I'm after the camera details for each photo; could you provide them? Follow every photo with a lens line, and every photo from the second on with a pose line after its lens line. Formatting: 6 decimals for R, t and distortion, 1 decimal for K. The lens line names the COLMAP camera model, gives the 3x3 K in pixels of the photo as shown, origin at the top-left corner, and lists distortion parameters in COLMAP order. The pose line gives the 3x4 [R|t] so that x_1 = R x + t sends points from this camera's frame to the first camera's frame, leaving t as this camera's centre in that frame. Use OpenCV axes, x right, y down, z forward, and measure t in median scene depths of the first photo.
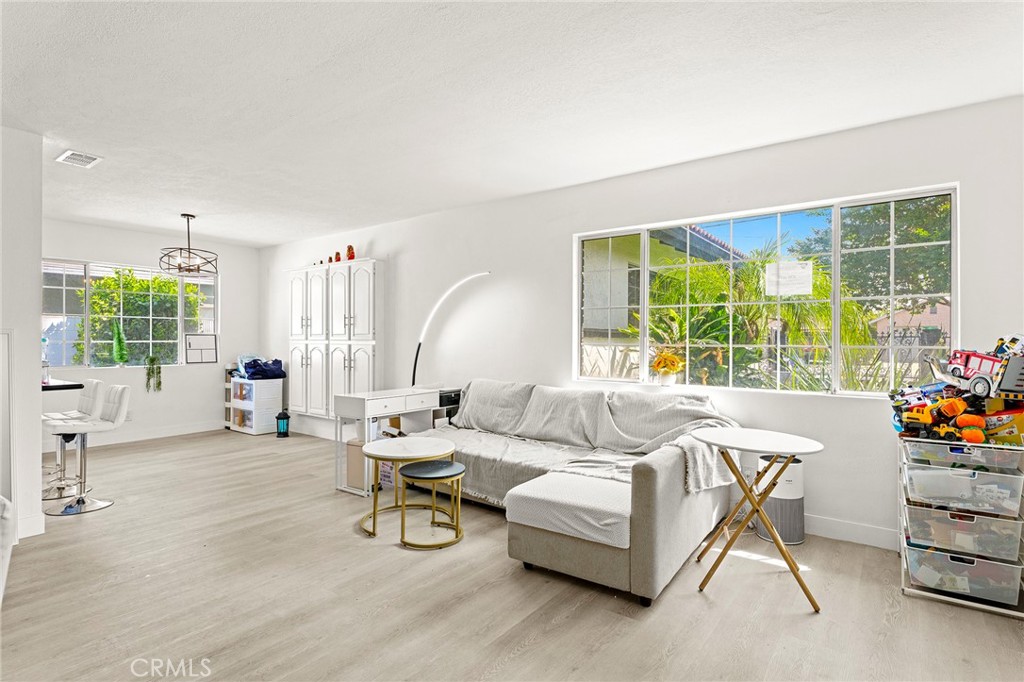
lens RADIAL K [[518.6, 0, 512.0], [0, 518.6, 341.0], [0, 0, 1]] dist [-0.002492, -0.000136]
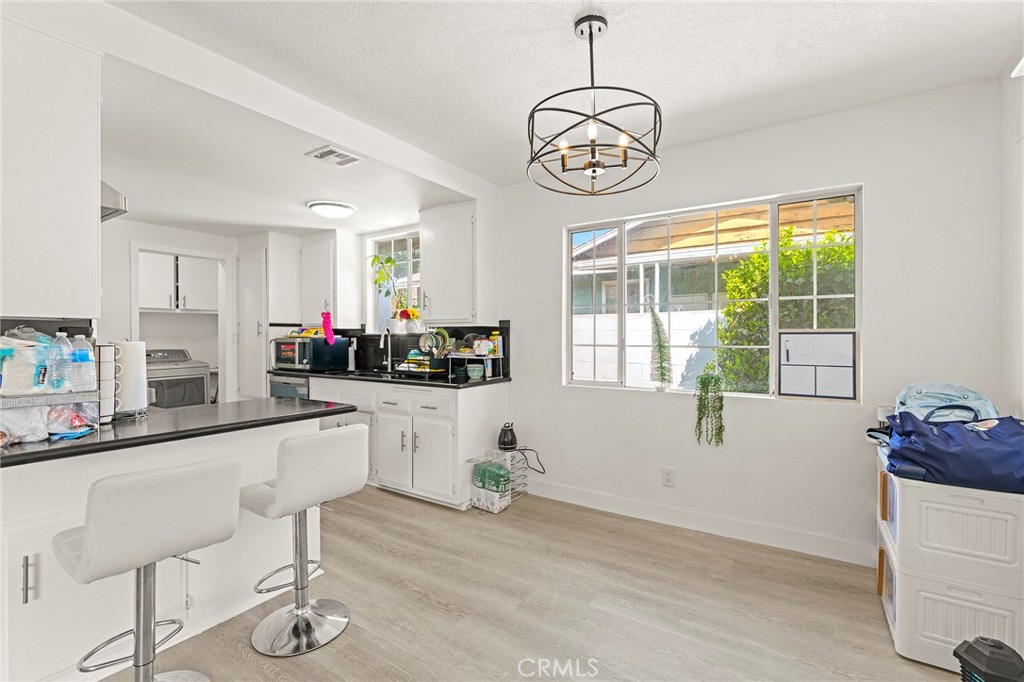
lens RADIAL K [[460.9, 0, 512.0], [0, 460.9, 341.0], [0, 0, 1]] dist [0.001093, -0.000007]
pose [[0.057111, 0.007204, -0.998342, -0.330197], [0.001071, 0.999973, 0.007278, -0.012079], [0.998367, -0.001484, 0.057101, 1.058385]]
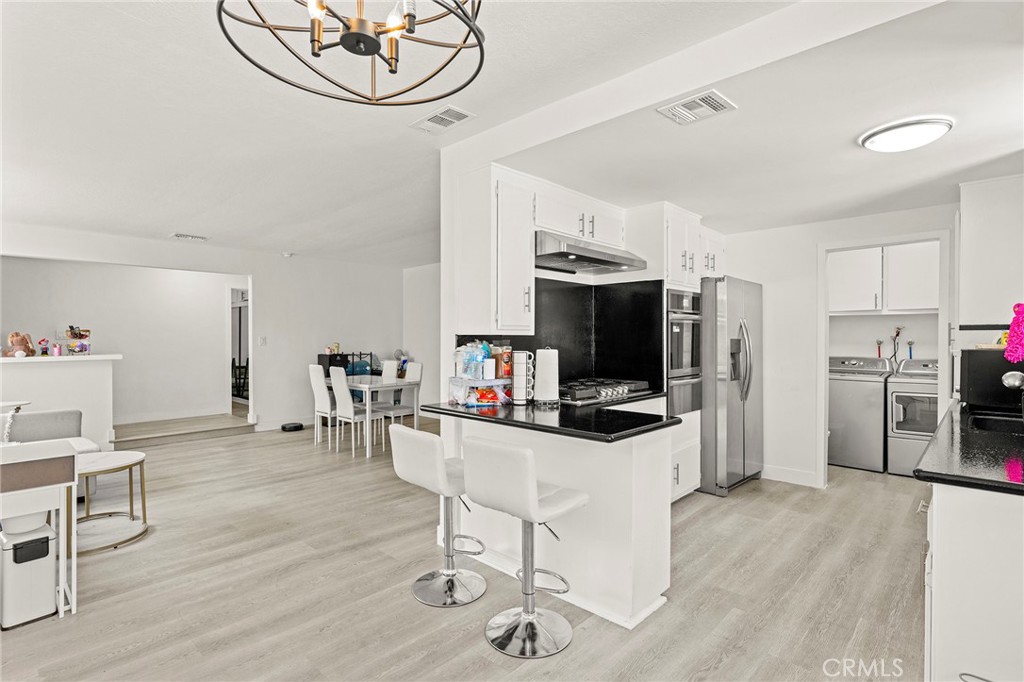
lens RADIAL K [[502.2, 0, 512.0], [0, 502.2, 341.0], [0, 0, 1]] dist [0.001209, 0.000448]
pose [[-0.993231, -0.005045, 0.116046, -0.812150], [-0.004009, 0.999950, 0.009158, -0.025549], [-0.116086, 0.008631, -0.993202, 1.367301]]
